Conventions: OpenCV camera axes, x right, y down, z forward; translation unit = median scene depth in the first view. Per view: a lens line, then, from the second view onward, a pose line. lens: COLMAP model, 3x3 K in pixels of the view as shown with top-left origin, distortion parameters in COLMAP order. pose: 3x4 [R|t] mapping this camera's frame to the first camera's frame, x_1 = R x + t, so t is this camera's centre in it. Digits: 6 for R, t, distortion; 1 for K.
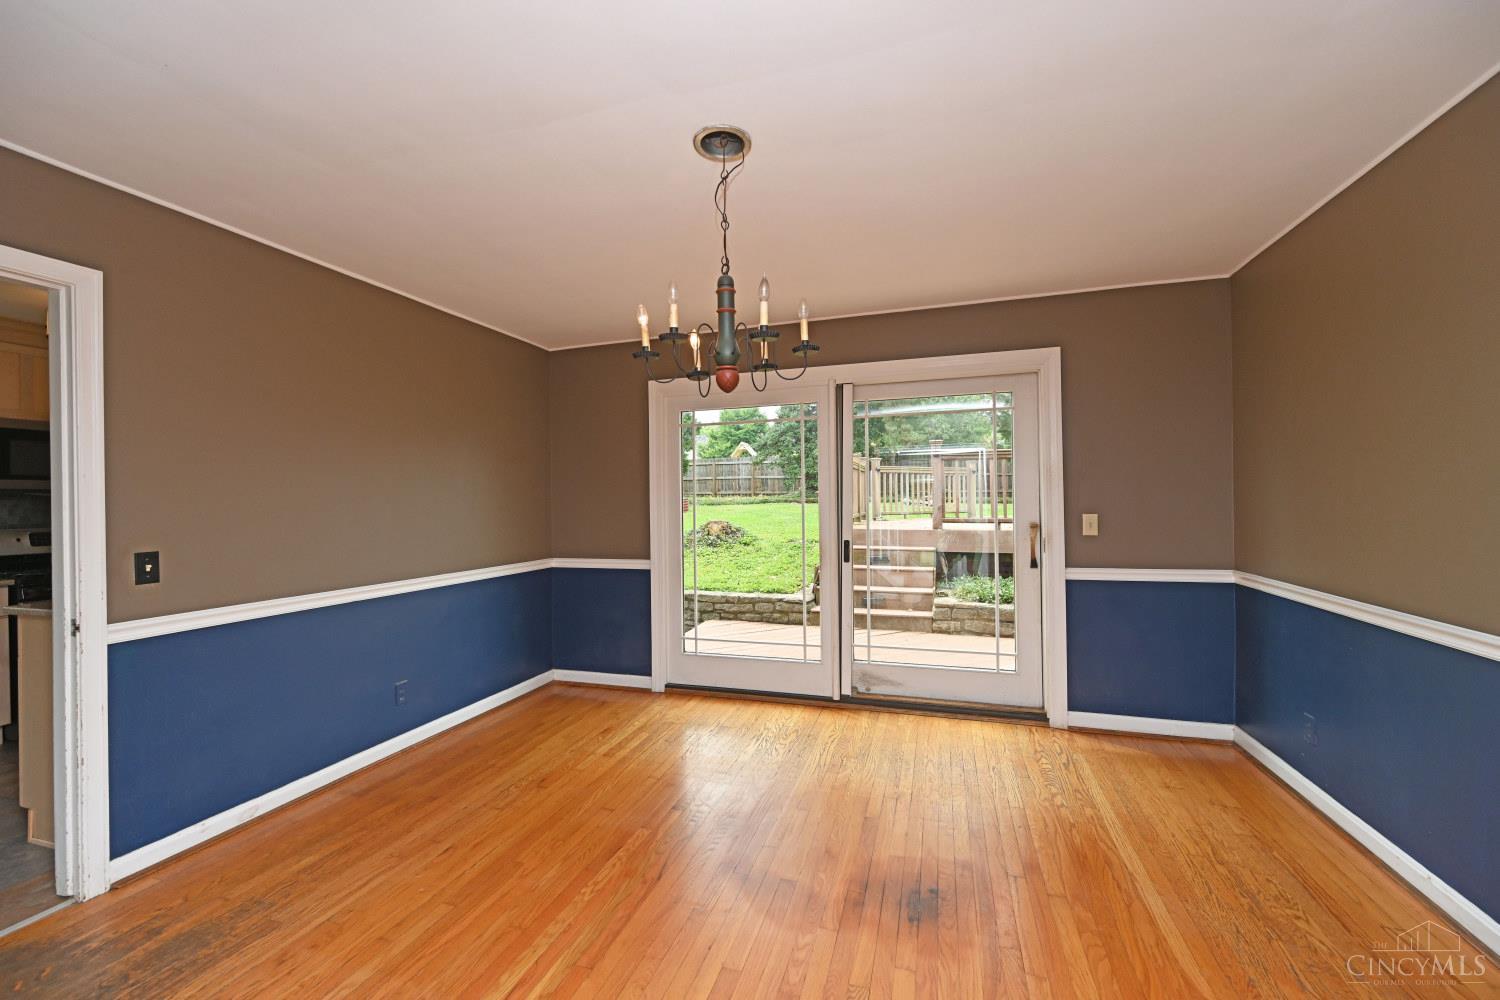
lens RADIAL K [[591.8, 0, 743.4], [0, 591.8, 503.9], [0, 0, 1]] dist [-0.000905, 0.000039]
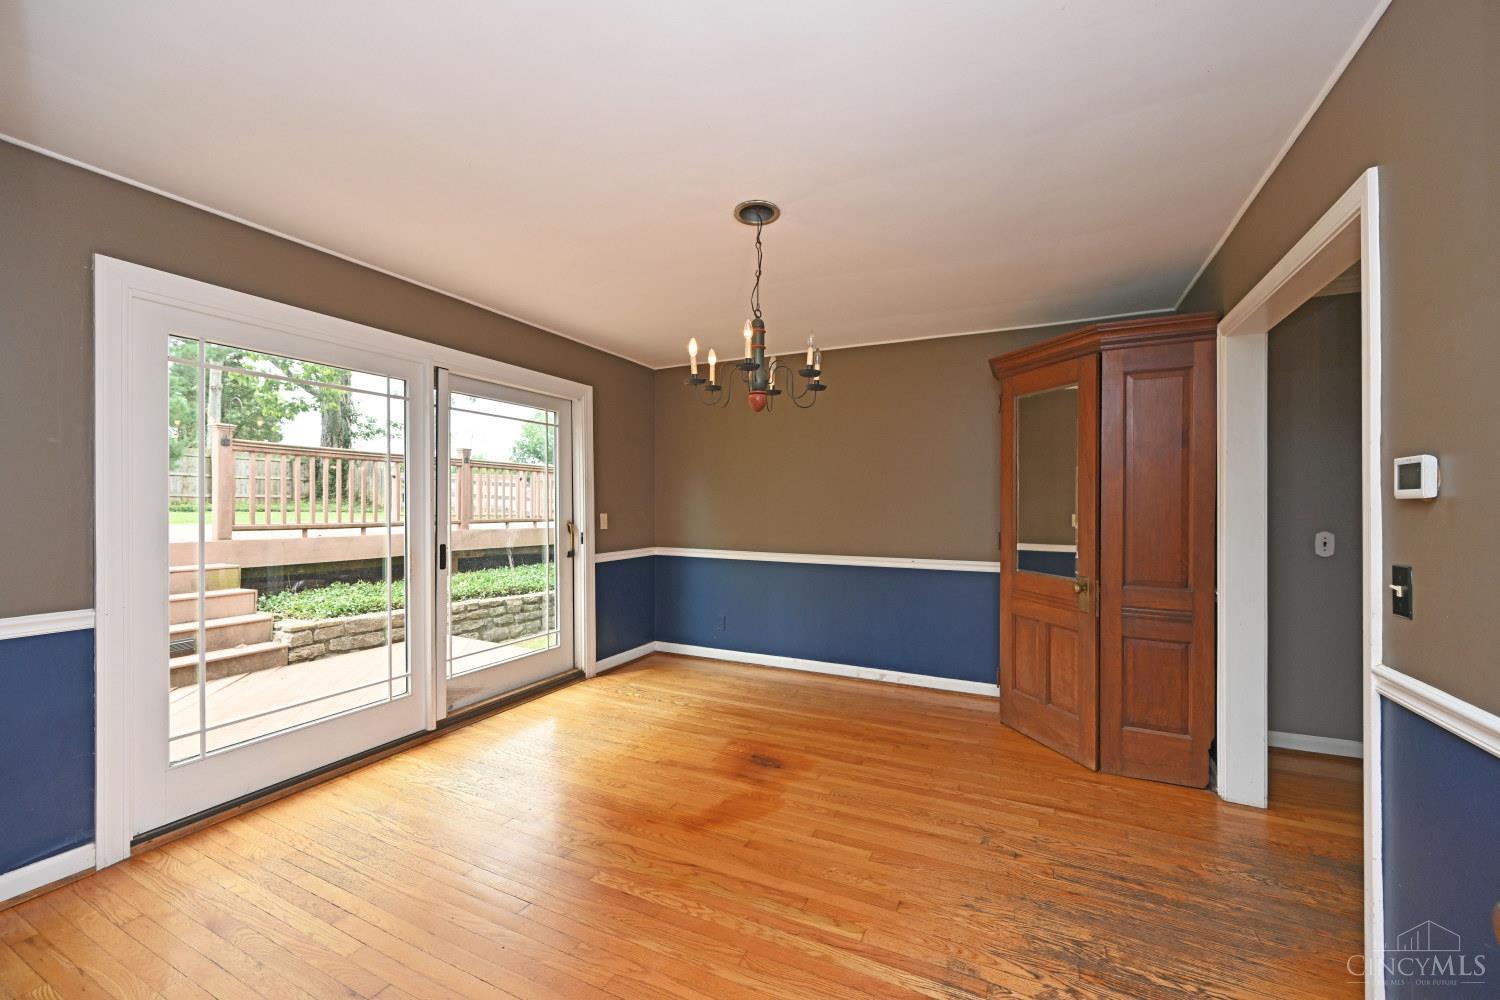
lens RADIAL K [[591.8, 0, 741.2], [0, 591.8, 503.6], [0, 0, 1]] dist [-0.000905, 0.000039]
pose [[0.150144, 0.015856, 0.988537, -0.635325], [-0.001252, 0.999874, -0.015847, 0.013860], [-0.988663, 0.001142, 0.150145, 0.423162]]
